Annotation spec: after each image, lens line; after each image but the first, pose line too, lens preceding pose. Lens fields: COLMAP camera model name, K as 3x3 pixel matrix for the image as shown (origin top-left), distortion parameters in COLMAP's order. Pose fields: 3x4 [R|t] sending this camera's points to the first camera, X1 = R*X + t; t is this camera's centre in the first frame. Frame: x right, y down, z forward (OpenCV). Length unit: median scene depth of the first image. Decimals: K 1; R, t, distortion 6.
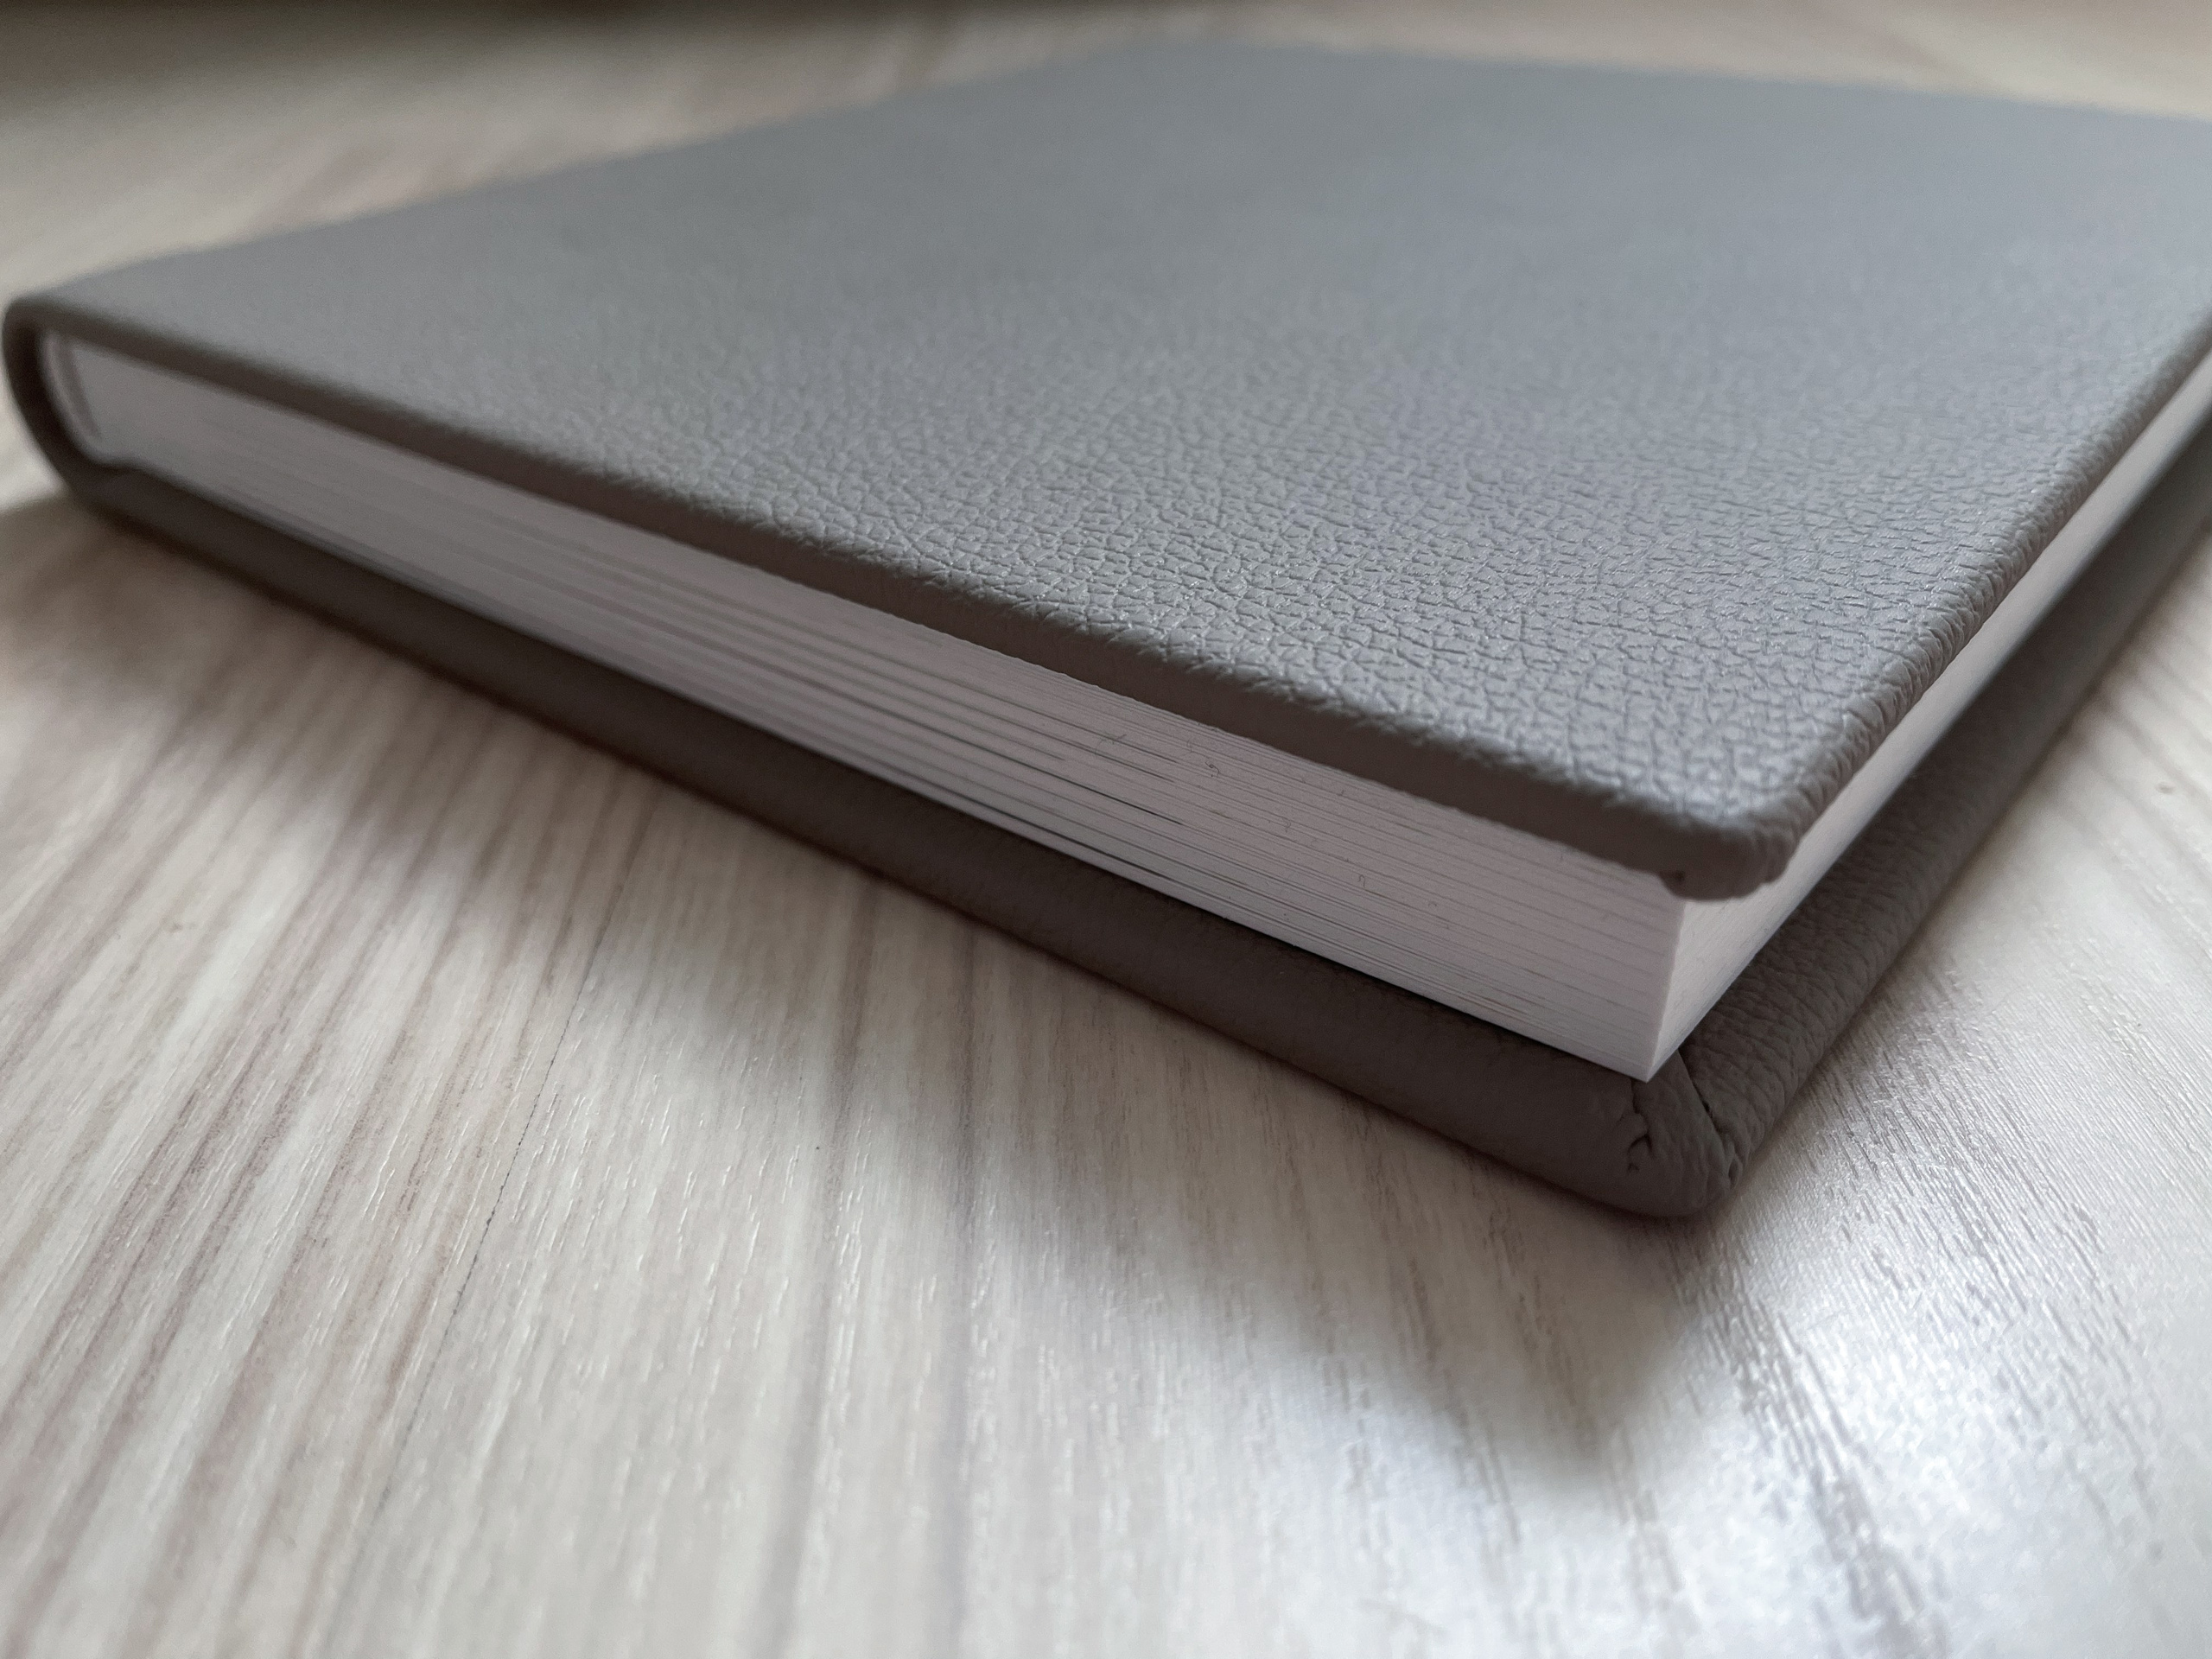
lens RADIAL K [[1844.3, 0, 1106.0], [0, 1844.3, 829.5], [0, 0, 1]] dist [0.009543, -0.002435]
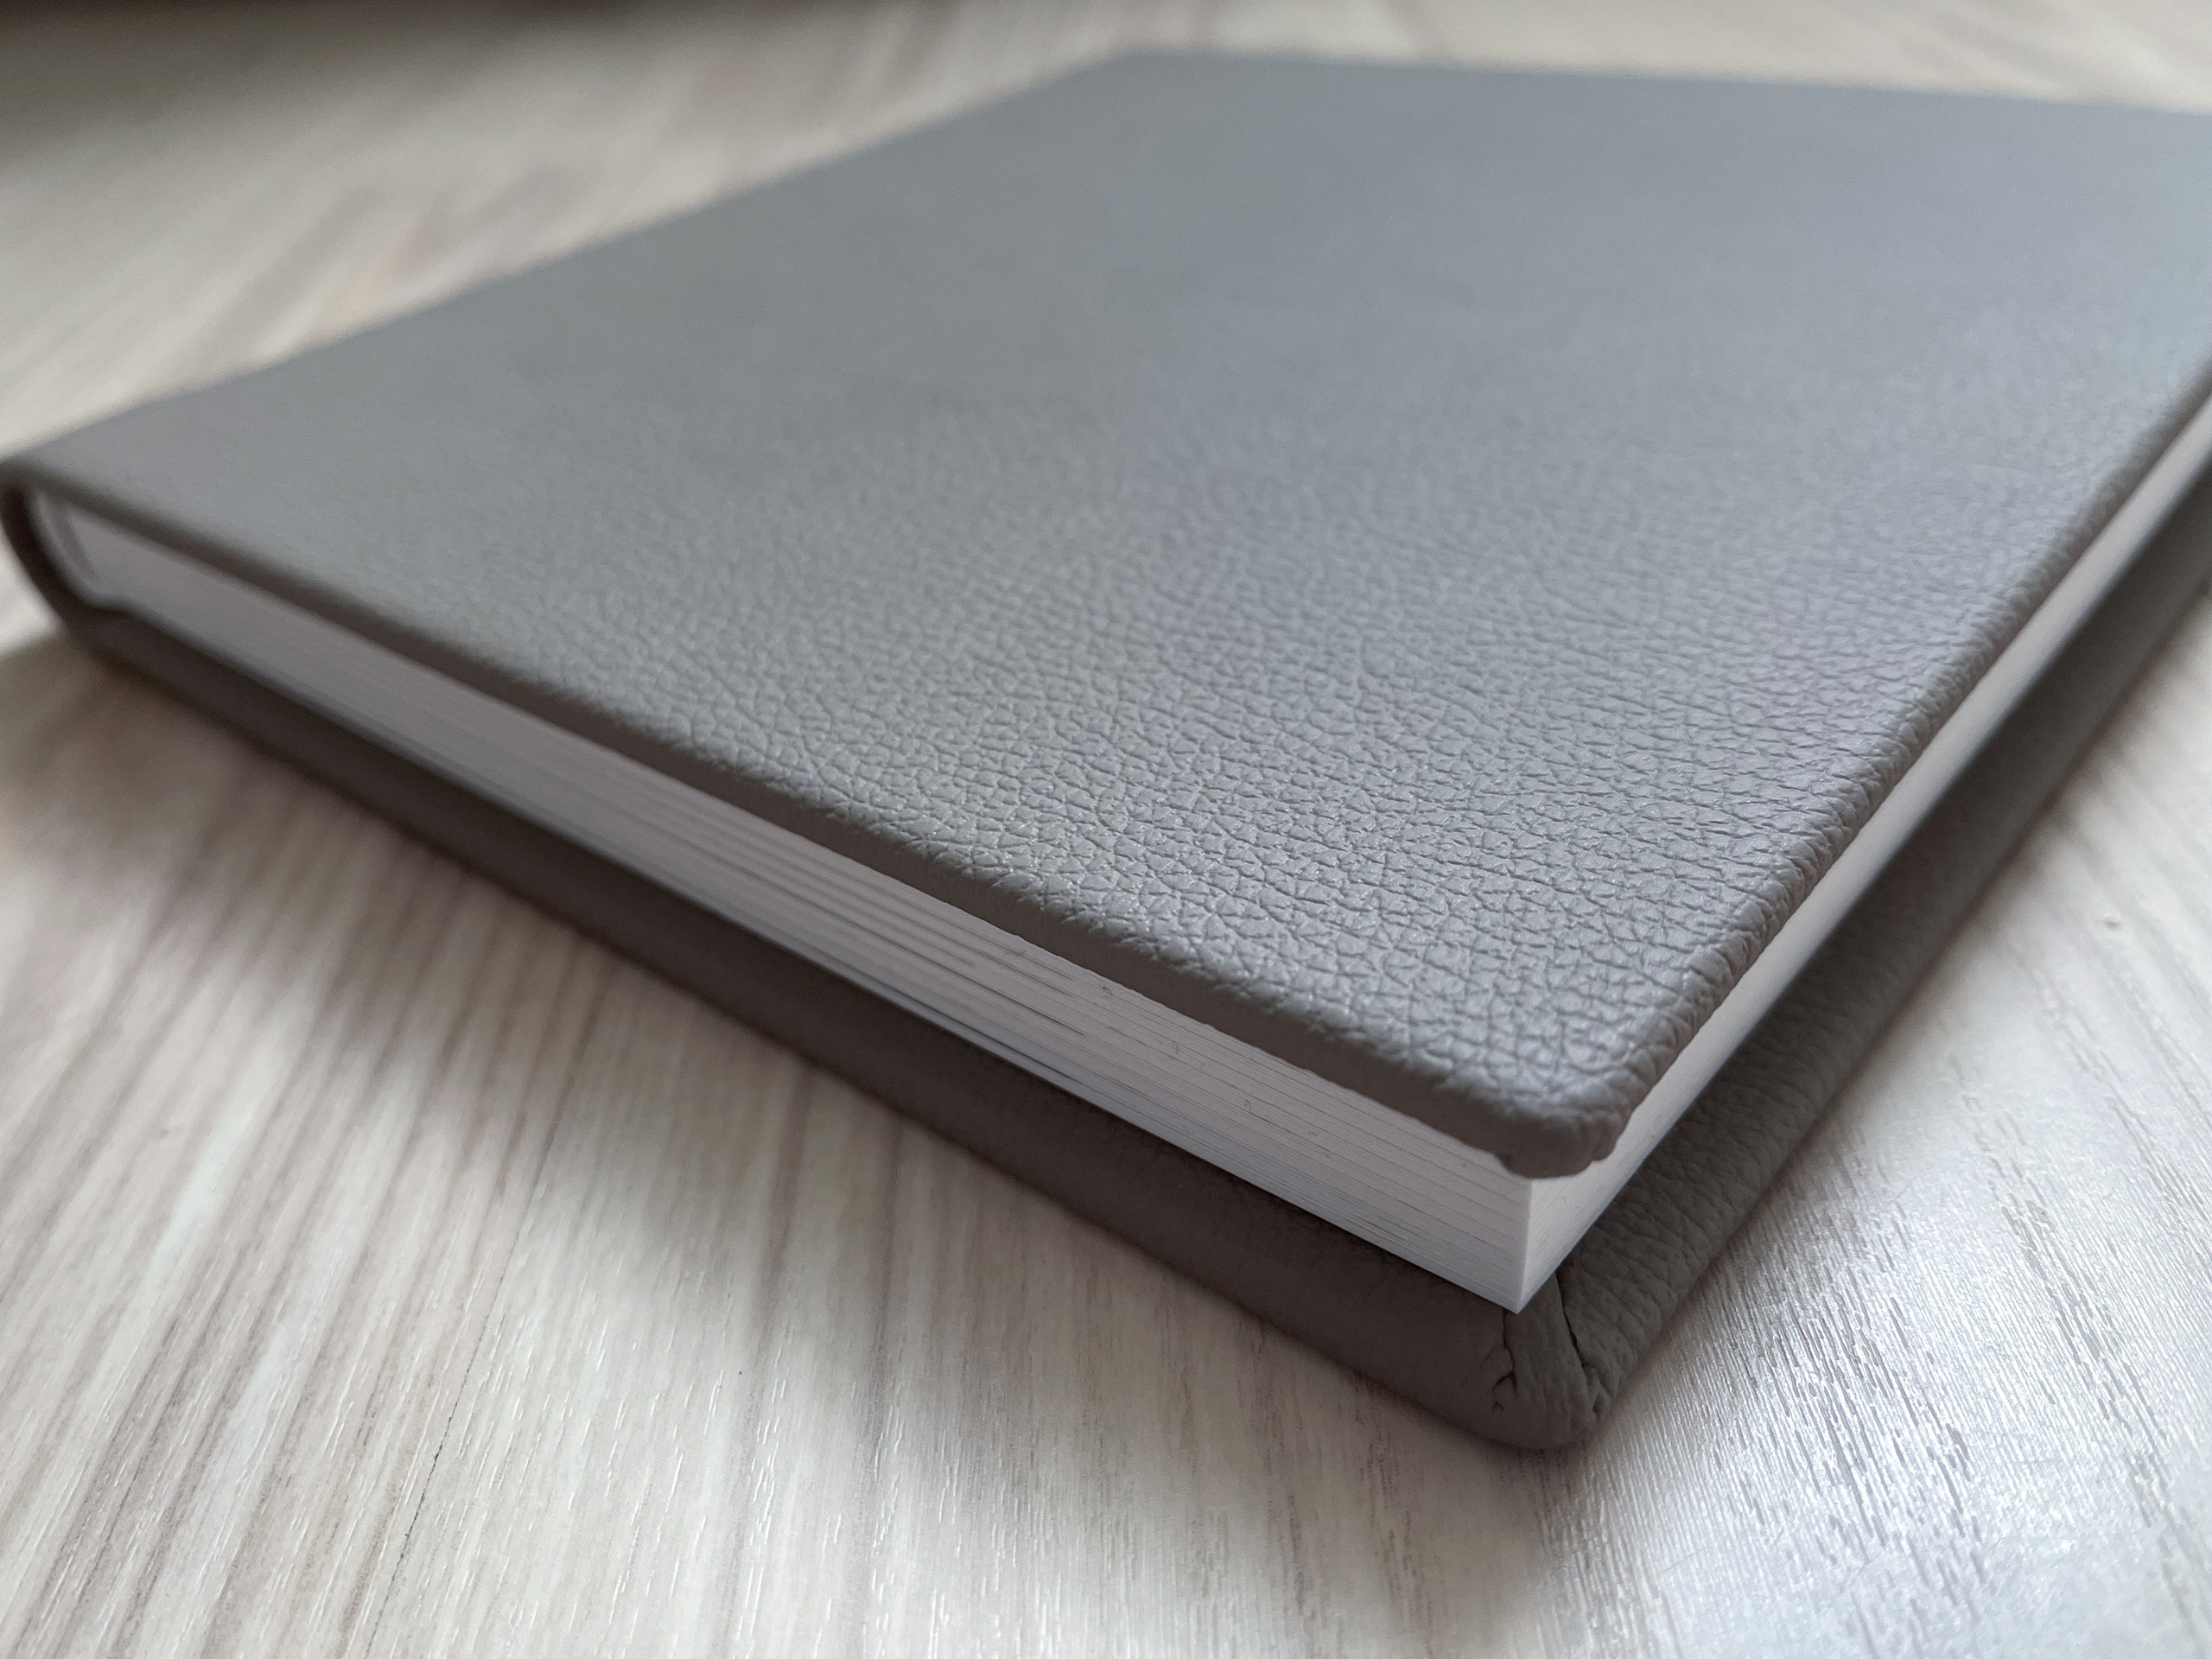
lens RADIAL K [[1928.1, 0, 1068.7], [0, 1928.1, 785.0], [0, 0, 1]] dist [0.060259, -0.098608]
pose [[0.996400, -0.039918, -0.074785, 0.123345], [0.042714, 0.998433, 0.036160, -0.188979], [0.073224, -0.039224, 0.996544, -0.079387]]
